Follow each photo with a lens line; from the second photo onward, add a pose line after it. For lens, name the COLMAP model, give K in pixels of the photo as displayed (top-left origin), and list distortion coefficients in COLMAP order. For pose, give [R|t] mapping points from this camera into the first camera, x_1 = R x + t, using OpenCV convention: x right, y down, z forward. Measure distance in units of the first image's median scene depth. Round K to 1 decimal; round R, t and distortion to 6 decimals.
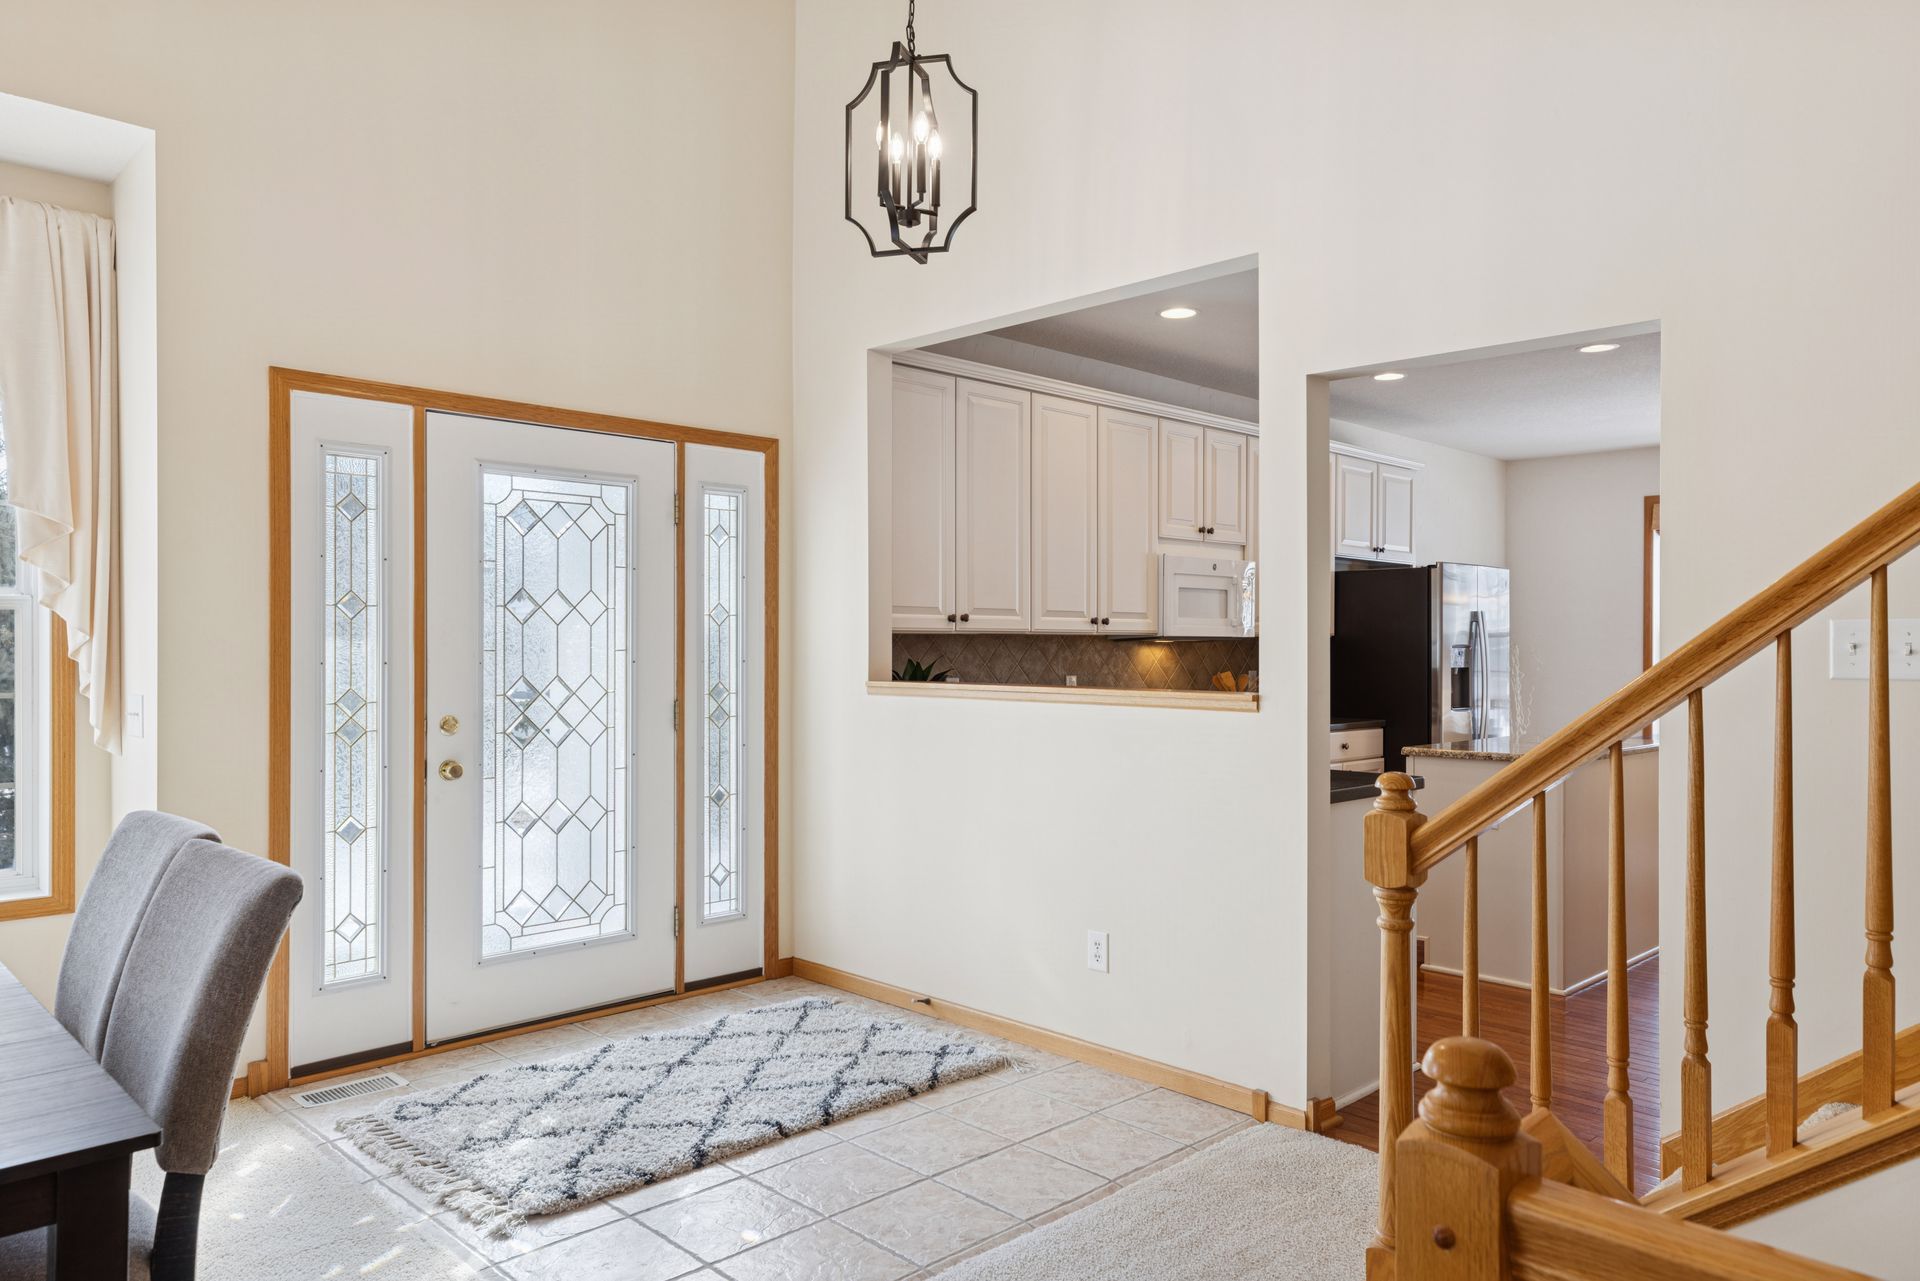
lens RADIAL K [[1297.9, 0, 954.6], [0, 1297.9, 640.4], [0, 0, 1]] dist [0.010070, -0.001479]
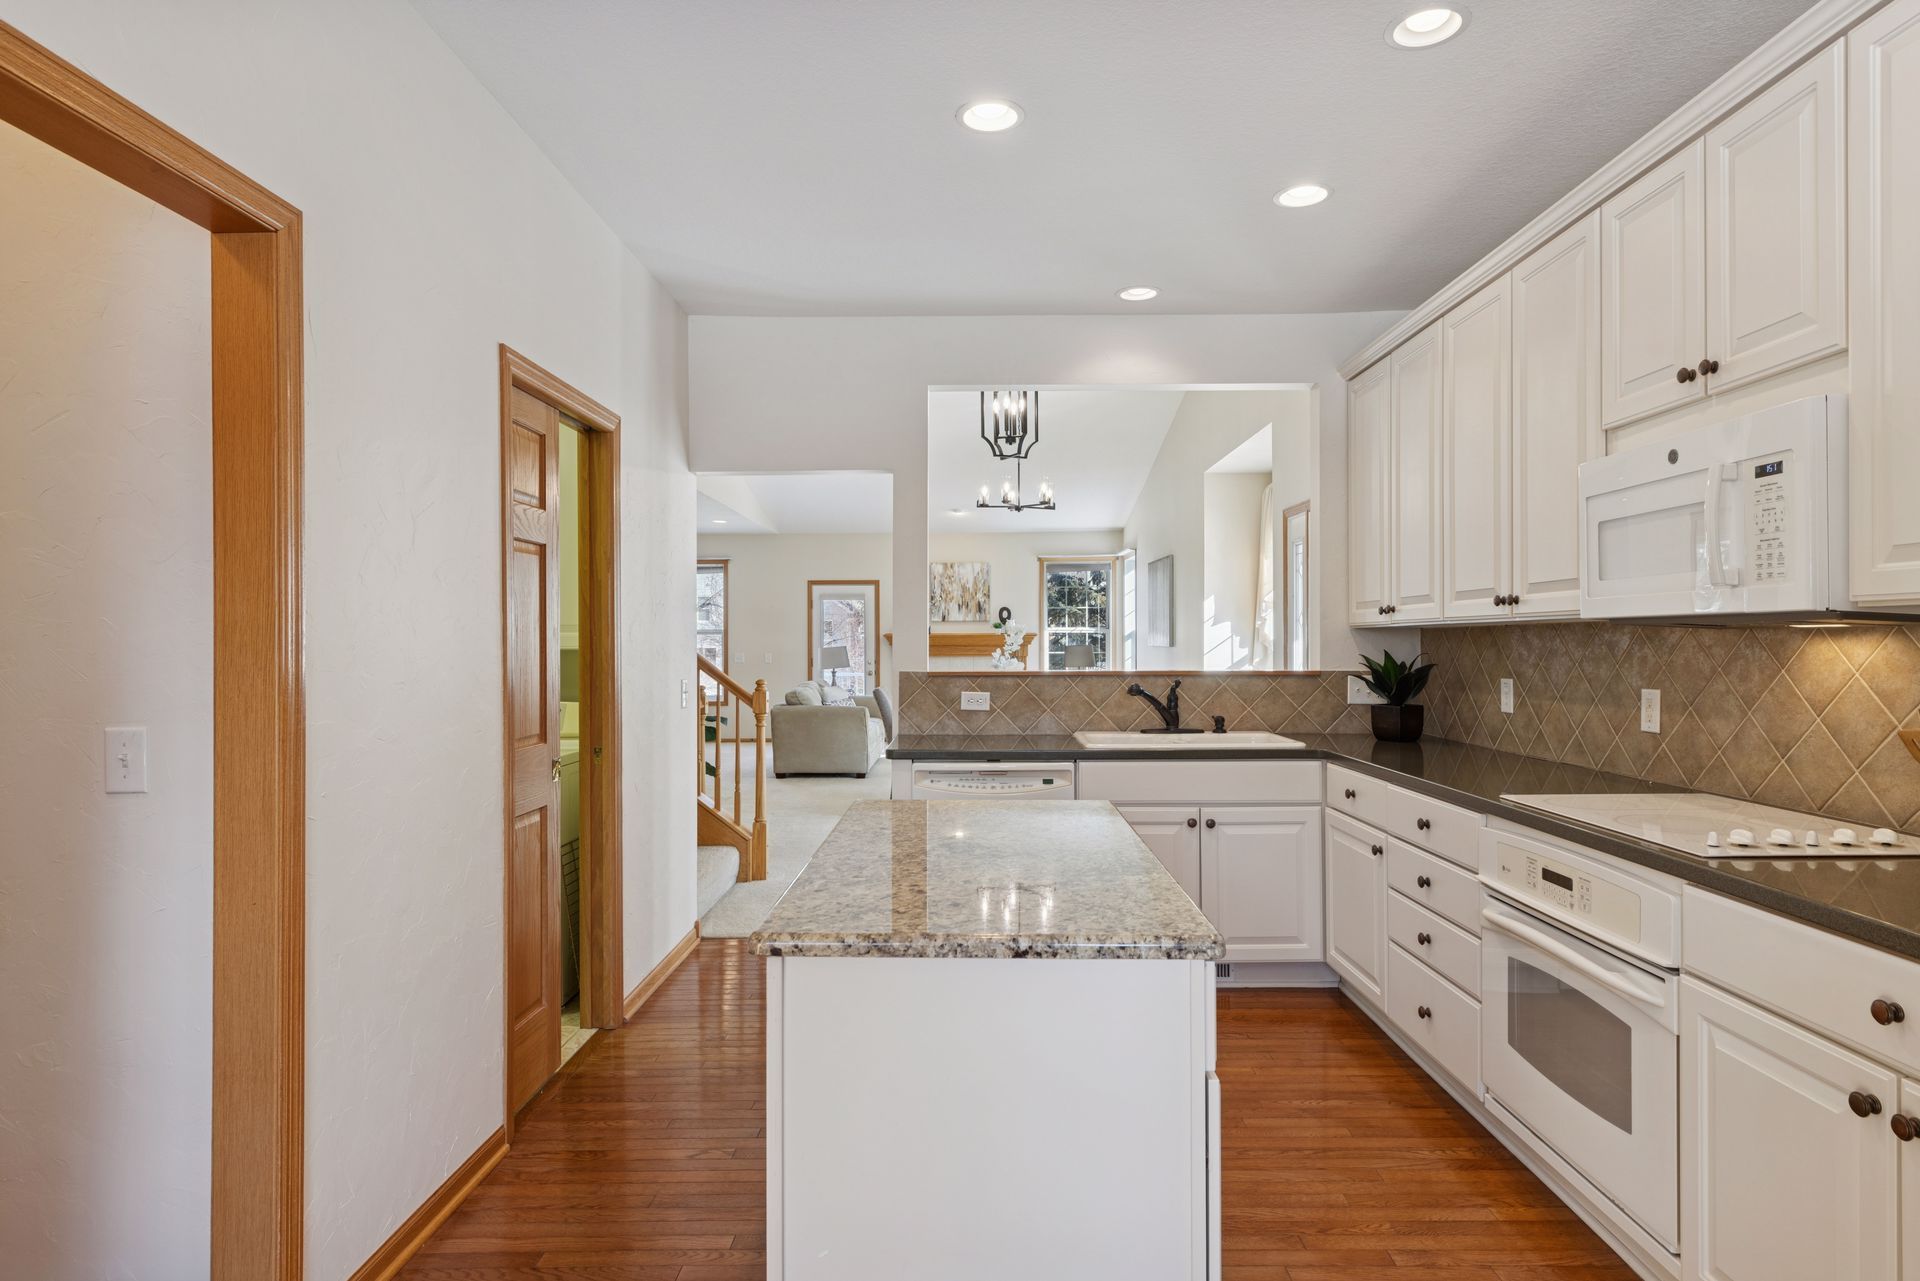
lens RADIAL K [[1070.7, 0, 963.4], [0, 1070.7, 647.3], [0, 0, 1]] dist [-0.000422, 0.001843]
pose [[-0.709280, 0.000963, -0.704926, 0.755832], [0.000302, 0.999999, 0.001062, 0.009153], [0.704927, 0.000541, -0.709280, 1.313724]]
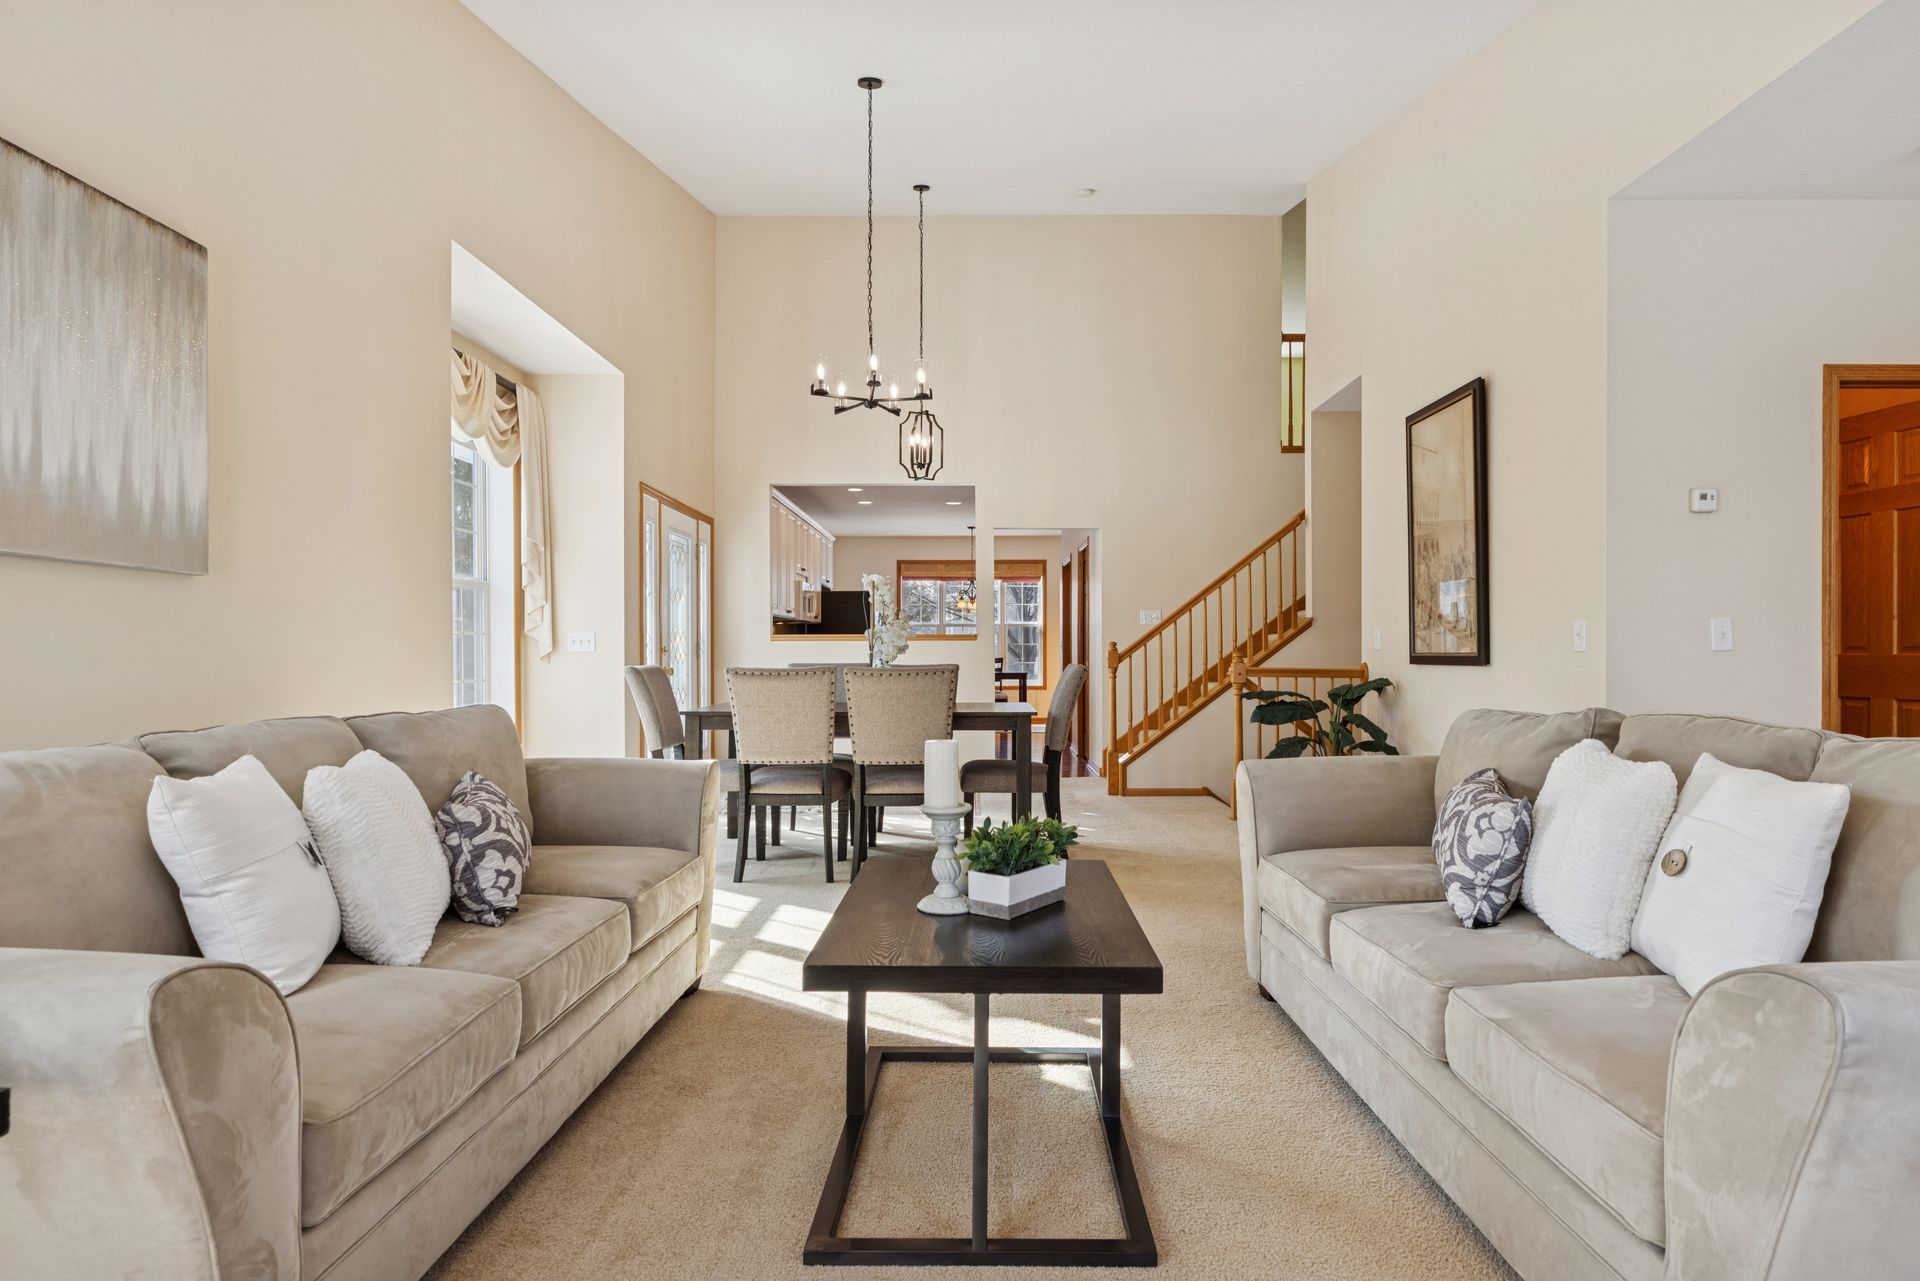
lens RADIAL K [[1036.5, 0, 979.1], [0, 1036.5, 641.5], [0, 0, 1]] dist [0.002306, 0.001792]
pose [[0.700172, 0.002115, 0.713971, -0.964831], [0.001443, 0.999989, -0.004377, 0.045835], [-0.713972, 0.004095, 0.700162, -0.432825]]
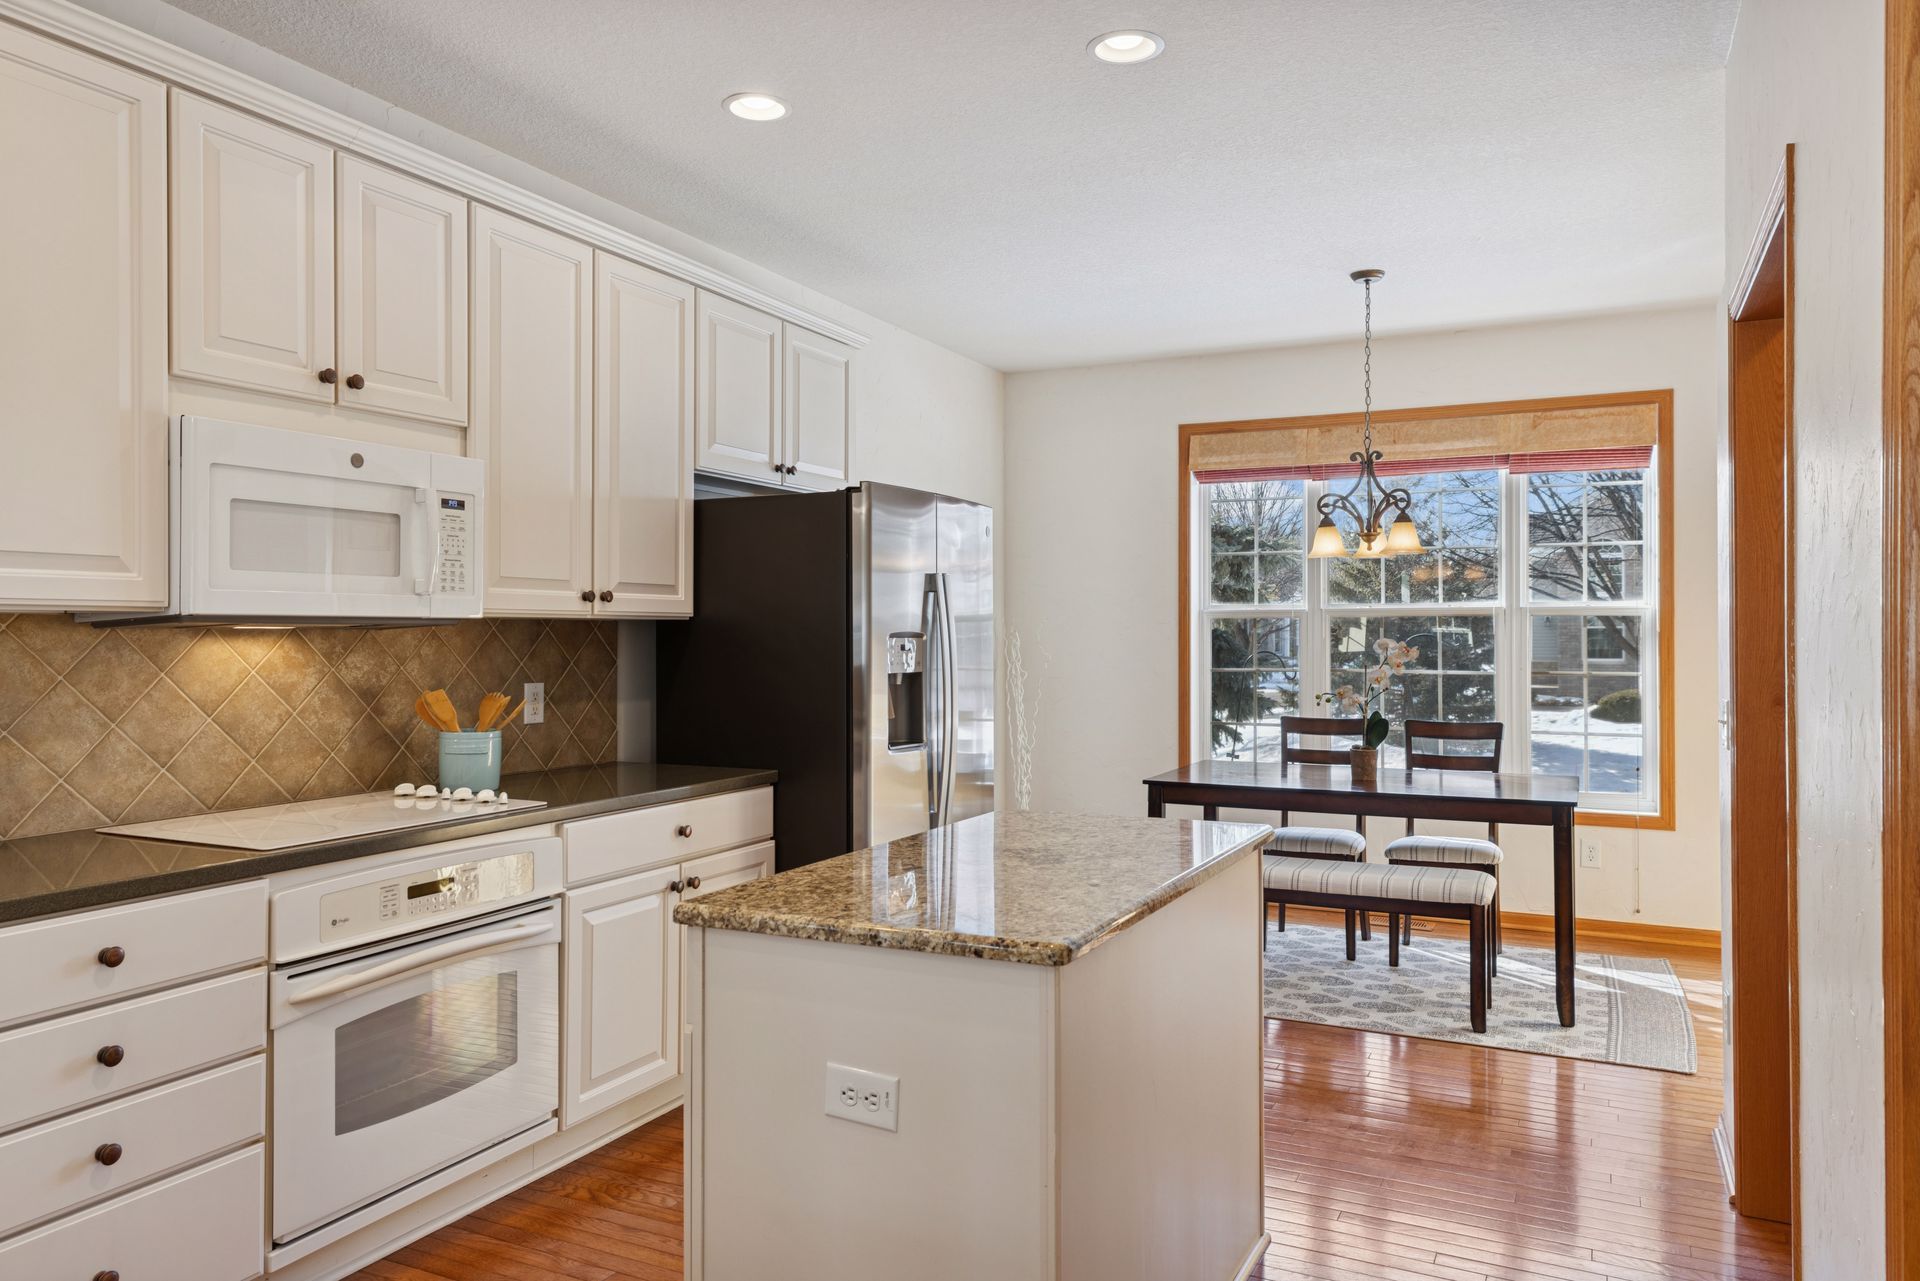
lens RADIAL K [[1328.3, 0, 953.0], [0, 1328.3, 615.2], [0, 0, 1]] dist [0.007985, 0.002089]
pose [[0.943863, -0.000286, 0.330337, 0.292979], [0.003868, 0.999941, -0.010185, 0.002668], [-0.330315, 0.010891, 0.943808, 0.605151]]
